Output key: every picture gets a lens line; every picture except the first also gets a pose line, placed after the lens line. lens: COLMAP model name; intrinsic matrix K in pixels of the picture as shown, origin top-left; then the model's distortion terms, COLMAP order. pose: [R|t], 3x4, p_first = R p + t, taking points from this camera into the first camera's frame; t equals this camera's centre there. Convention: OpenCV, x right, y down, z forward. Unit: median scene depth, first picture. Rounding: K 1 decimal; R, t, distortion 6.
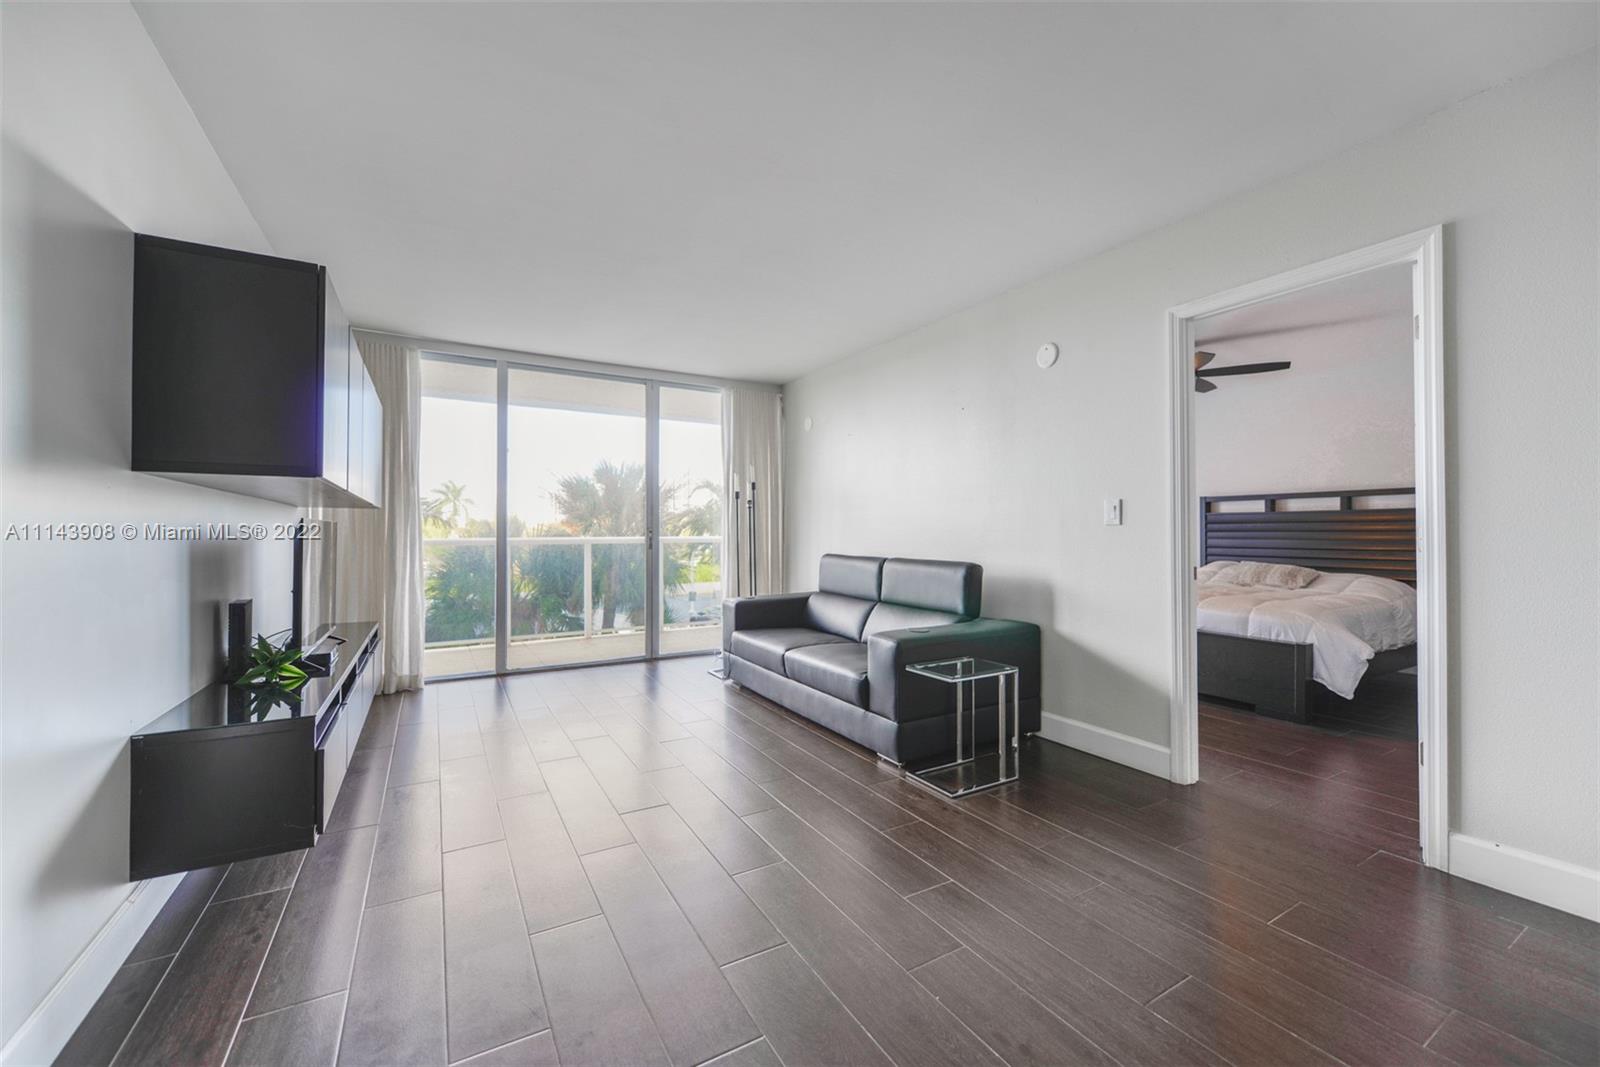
lens RADIAL K [[631.0, 0, 797.0], [0, 631.0, 530.4], [0, 0, 1]] dist [0.000920, -0.000304]
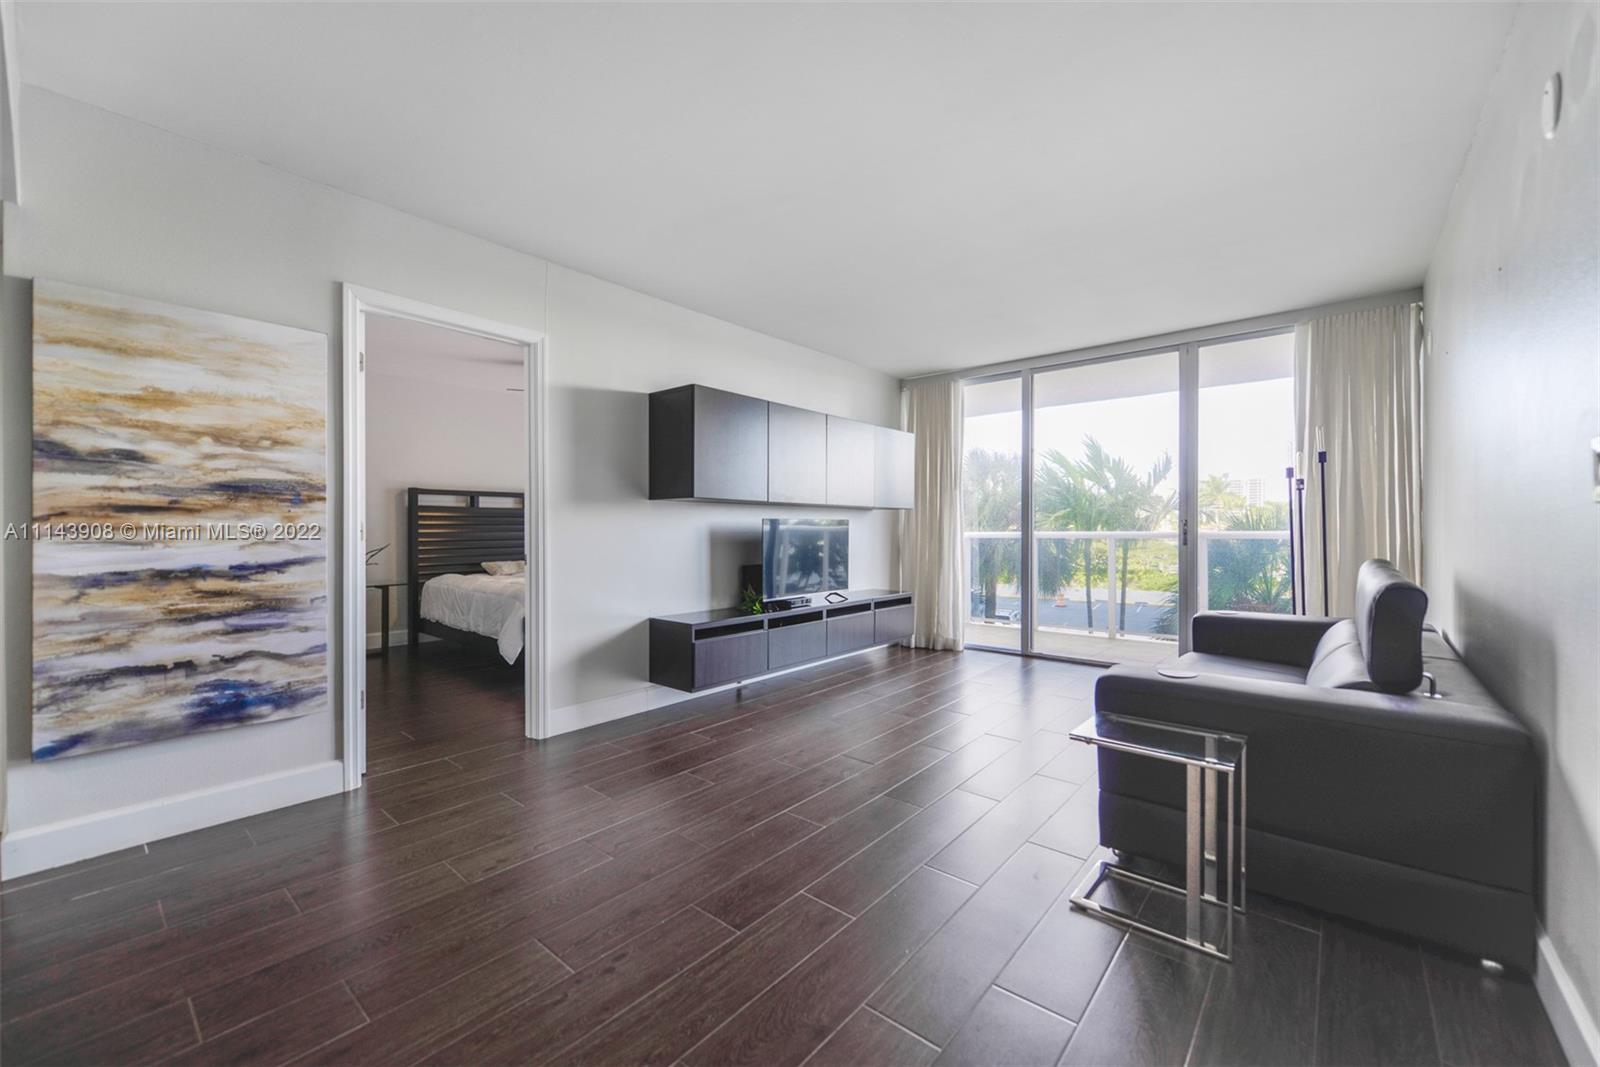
lens RADIAL K [[631.0, 0, 797.0], [0, 631.0, 530.4], [0, 0, 1]] dist [0.000920, -0.000304]
pose [[0.330860, 0.005883, -0.943662, 0.476411], [0.005418, 0.999952, 0.008133, -0.000045], [0.943664, -0.007804, 0.330812, 0.286162]]
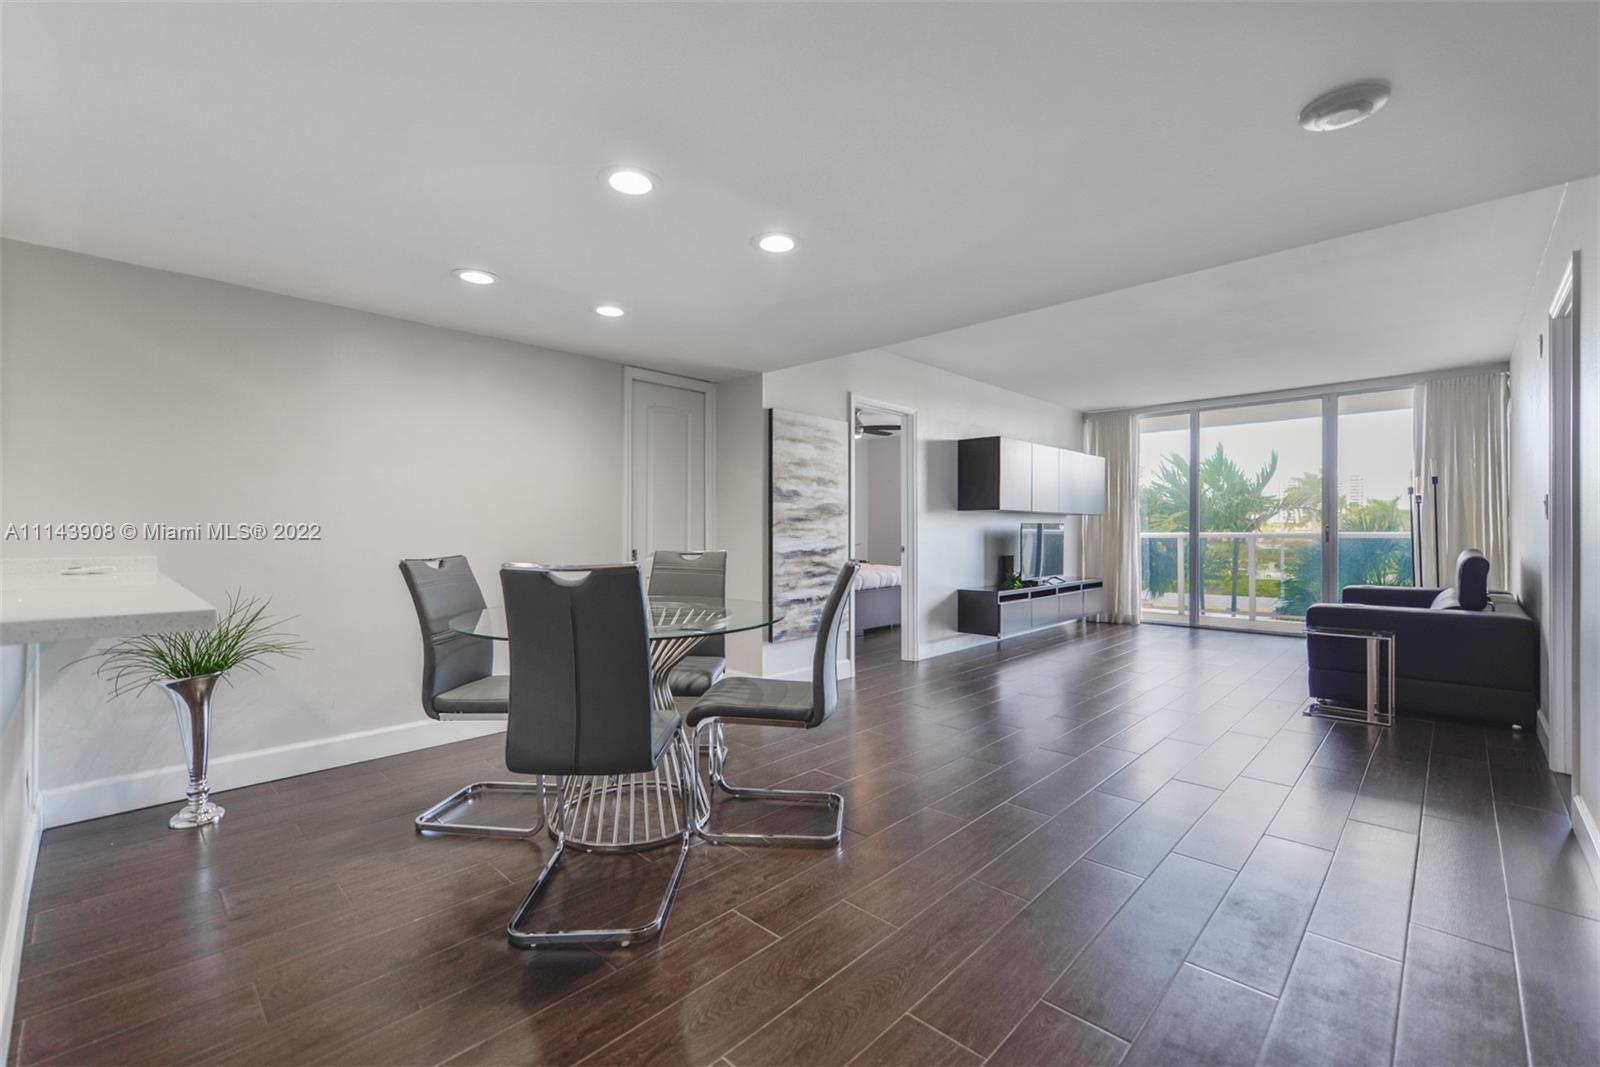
lens RADIAL K [[679.0, 0, 794.4], [0, 679.0, 529.4], [0, 0, 1]] dist [0.000463, 0.006035]
pose [[0.269660, 0.001224, -0.962955, 0.846270], [0.006594, 0.999973, 0.003117, -0.003667], [0.962933, -0.007190, 0.269645, -0.315859]]
